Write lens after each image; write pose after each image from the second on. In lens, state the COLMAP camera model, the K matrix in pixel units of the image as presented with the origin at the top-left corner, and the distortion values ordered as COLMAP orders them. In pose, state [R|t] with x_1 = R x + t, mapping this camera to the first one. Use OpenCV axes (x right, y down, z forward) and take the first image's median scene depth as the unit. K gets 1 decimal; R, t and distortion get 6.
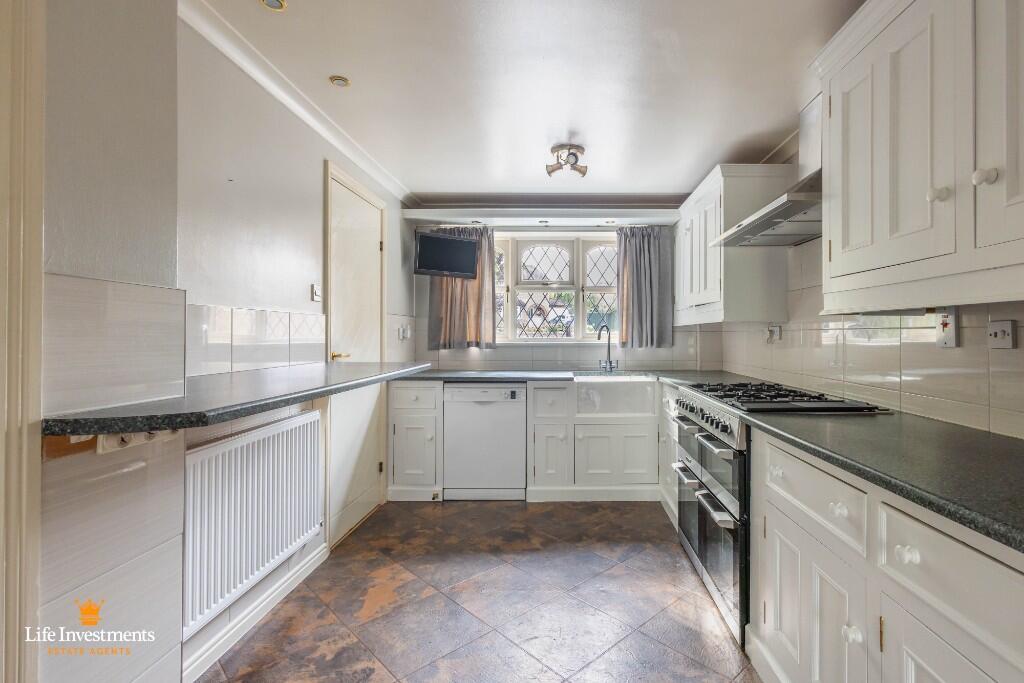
lens RADIAL K [[488.7, 0, 567.1], [0, 488.7, 340.7], [0, 0, 1]] dist [0.001527, 0.000099]
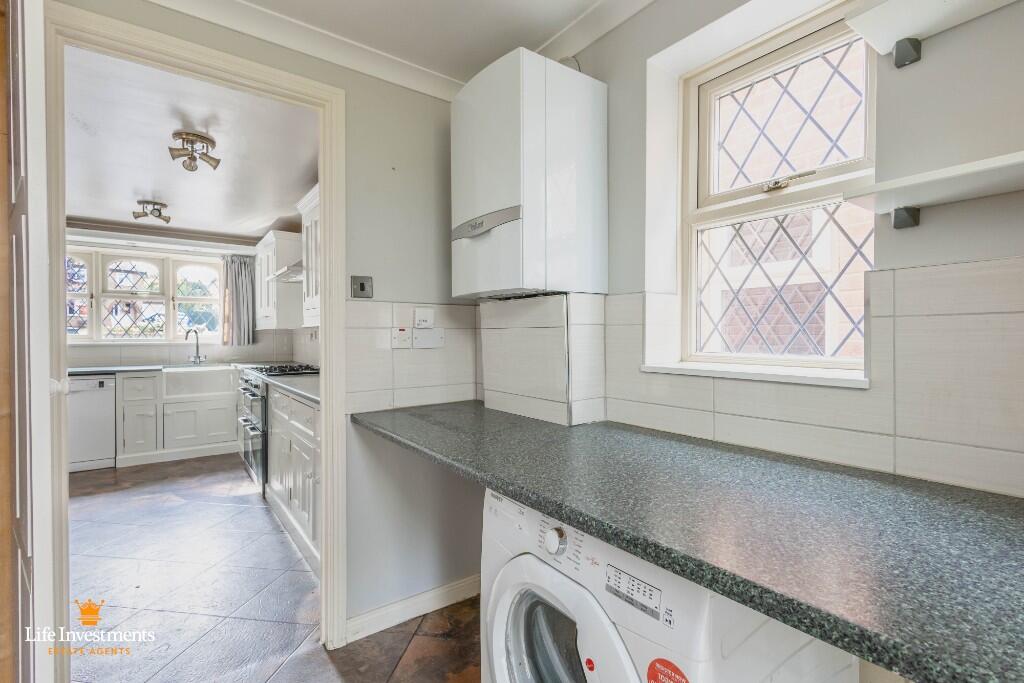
lens RADIAL K [[470.7, 0, 512.0], [0, 470.7, 341.5], [0, 0, 1]] dist [0.003165, 0.000023]
pose [[0.810799, -0.008080, 0.585269, 0.040334], [0.007154, 0.999967, 0.003893, 0.004522], [-0.585281, 0.001031, 0.810830, -0.672035]]
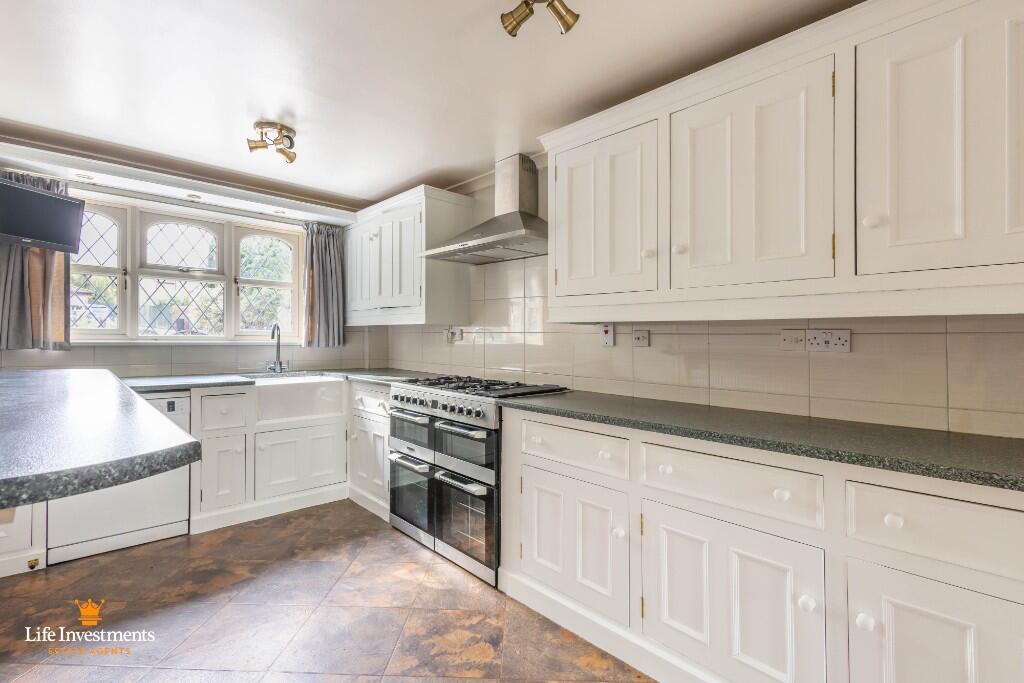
lens RADIAL K [[470.7, 0, 512.0], [0, 470.7, 341.5], [0, 0, 1]] dist [0.003165, 0.000023]
pose [[0.730657, 0.004468, 0.682730, -0.262726], [-0.006071, 0.999982, -0.000047, 0.000355], [-0.682717, -0.004111, 0.730671, 0.058672]]
